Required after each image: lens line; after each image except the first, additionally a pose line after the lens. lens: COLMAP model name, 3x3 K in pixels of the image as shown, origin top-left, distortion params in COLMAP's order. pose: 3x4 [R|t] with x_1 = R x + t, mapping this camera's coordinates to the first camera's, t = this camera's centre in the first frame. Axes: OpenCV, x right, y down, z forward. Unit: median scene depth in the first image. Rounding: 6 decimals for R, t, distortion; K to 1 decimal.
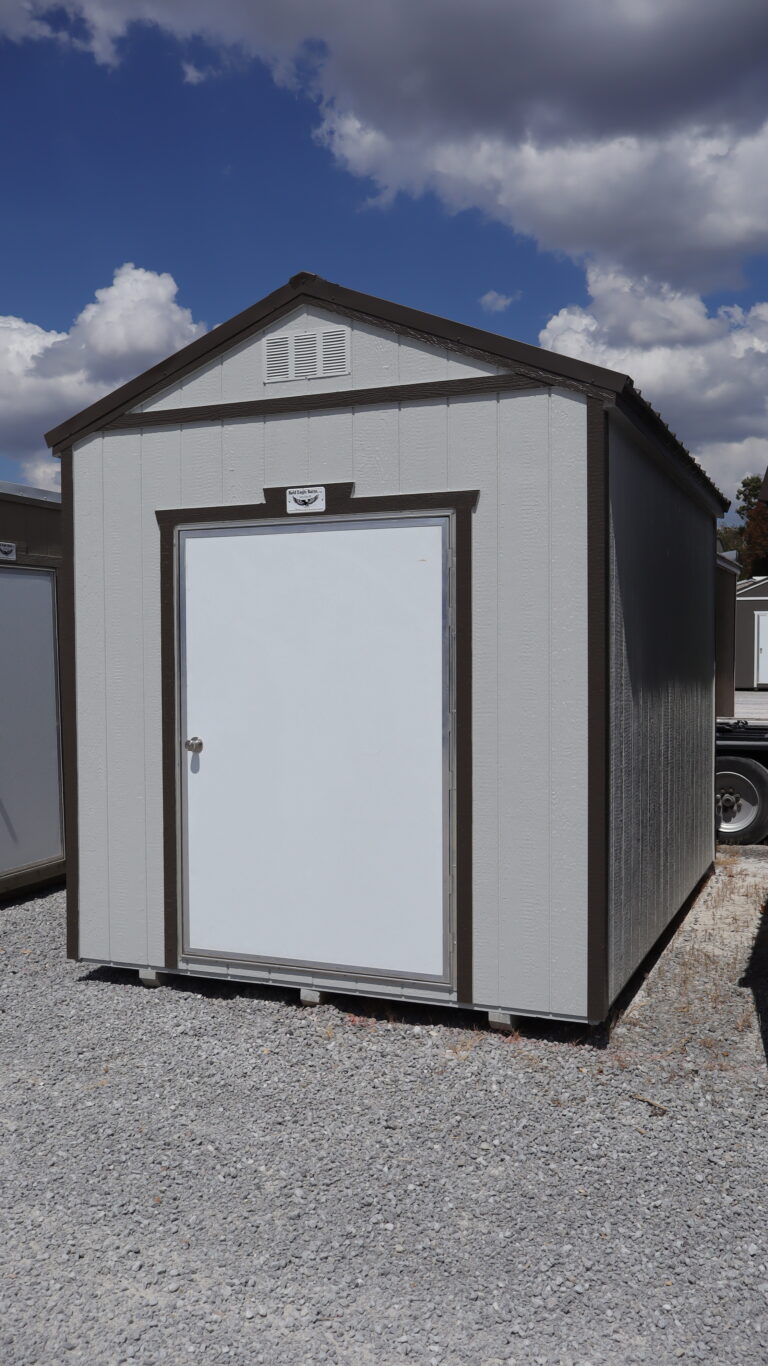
lens RADIAL K [[1188.8, 0, 382.8], [0, 1188.8, 686.0], [0, 0, 1]] dist [0.004050, 0.001769]
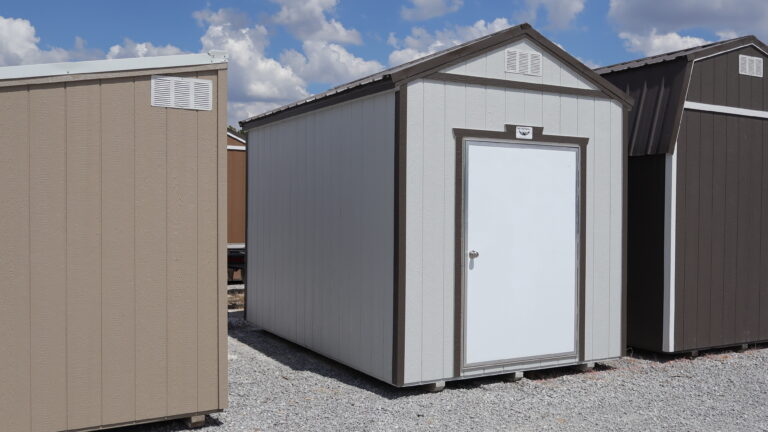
lens RADIAL K [[696.2, 0, 383.4], [0, 696.2, 213.5], [0, 0, 1]] dist [0.003855, 0.000000]
pose [[0.623199, 0.003782, 0.782054, -1.150126], [0.006656, 0.999926, -0.010140, -0.005817], [-0.782035, 0.011524, 0.623128, 0.437262]]
